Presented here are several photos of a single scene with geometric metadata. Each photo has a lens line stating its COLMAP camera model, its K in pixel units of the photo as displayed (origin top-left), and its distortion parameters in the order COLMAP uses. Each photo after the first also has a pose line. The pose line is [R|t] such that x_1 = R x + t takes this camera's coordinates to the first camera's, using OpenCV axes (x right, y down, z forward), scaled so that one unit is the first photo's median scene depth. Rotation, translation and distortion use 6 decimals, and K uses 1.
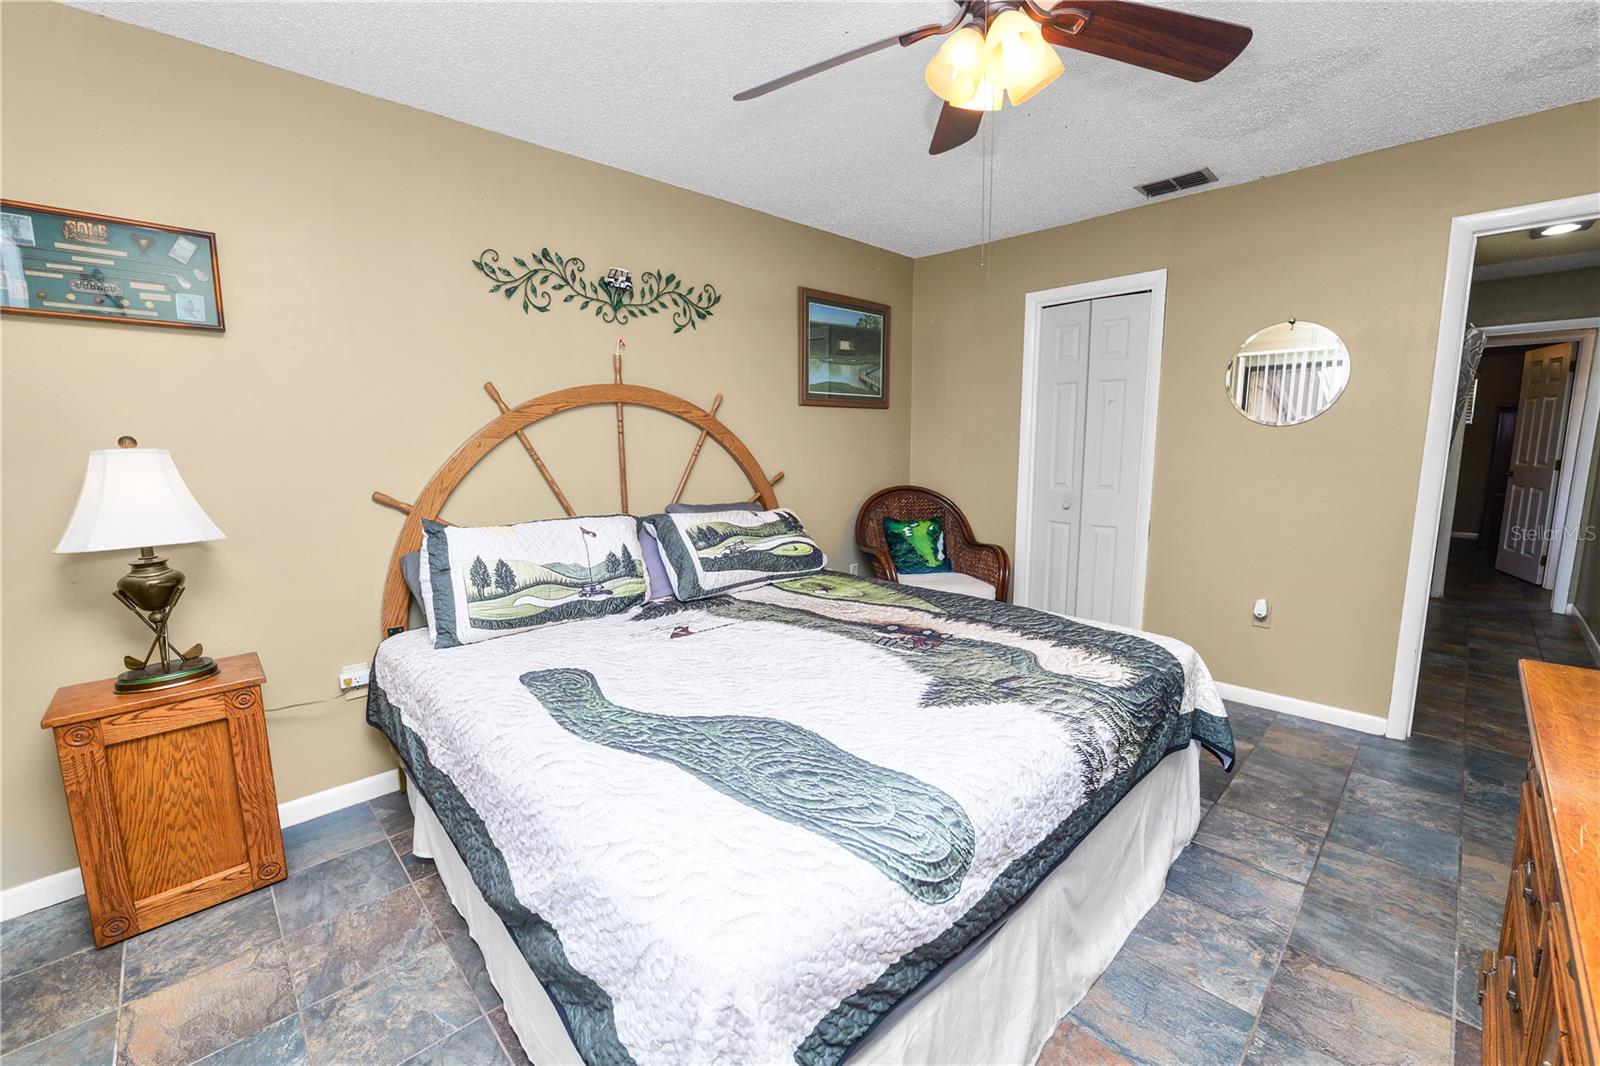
lens RADIAL K [[650.8, 0, 798.6], [0, 650.8, 531.9], [0, 0, 1]] dist [-0.014210, 0.001517]
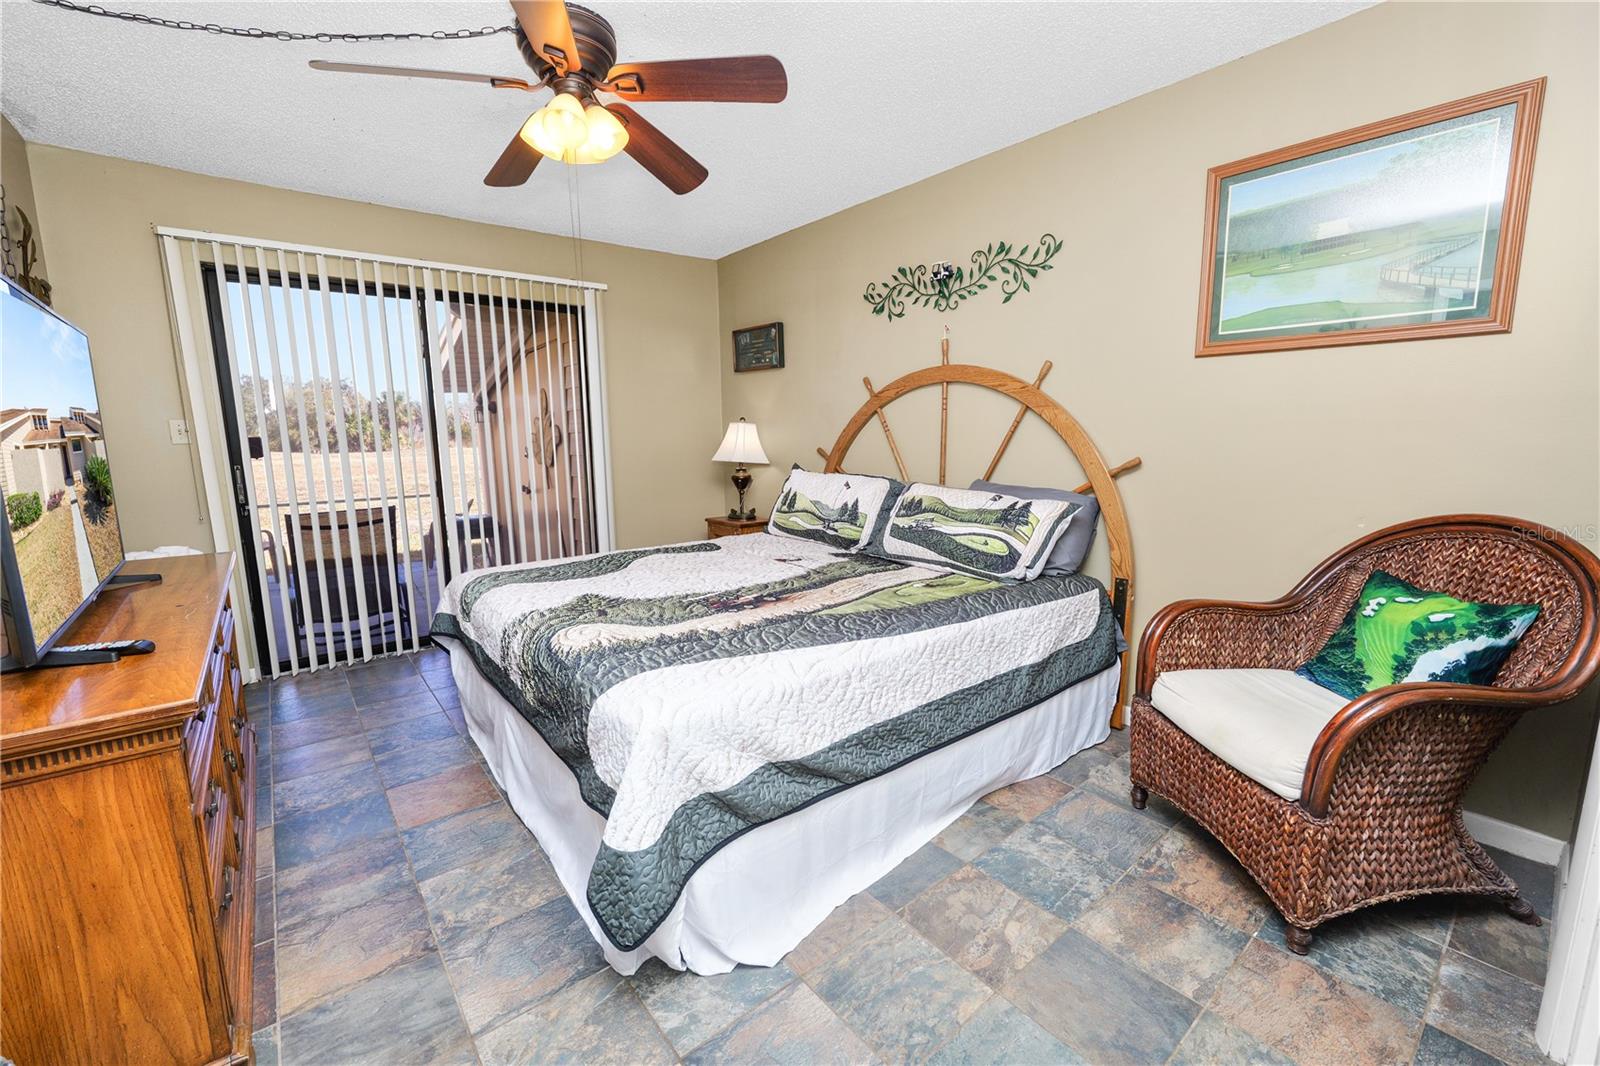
lens RADIAL K [[649.7, 0, 797.0], [0, 649.7, 531.5], [0, 0, 1]] dist [-0.012417, 0.000966]
pose [[-0.079095, 0.164519, -0.983198, 1.073818], [-0.130604, 0.976076, 0.173834, -0.132525], [0.988275, 0.142159, -0.055716, 1.031430]]
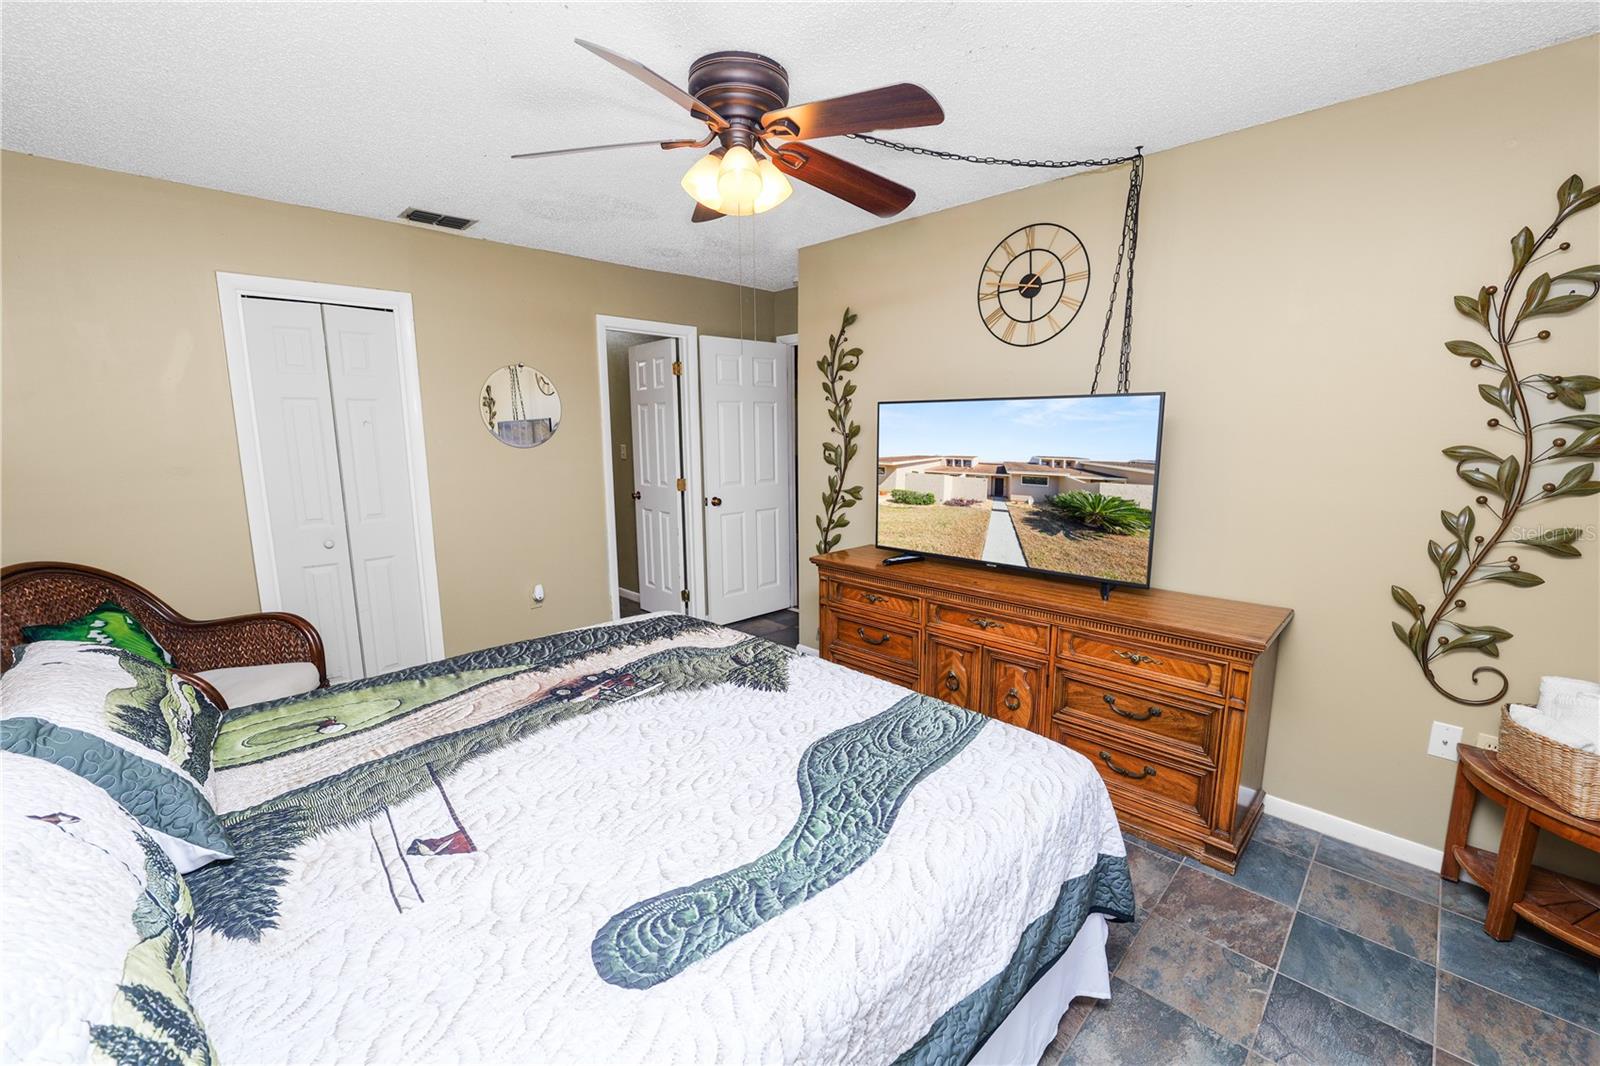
lens RADIAL K [[653.1, 0, 798.0], [0, 653.1, 529.0], [0, 0, 1]] dist [-0.012022, 0.001069]
pose [[-0.024779, -0.146180, 0.988948, -0.673086], [0.148287, 0.977770, 0.148244, -0.146260], [-0.988634, 0.150322, -0.002552, 0.621284]]
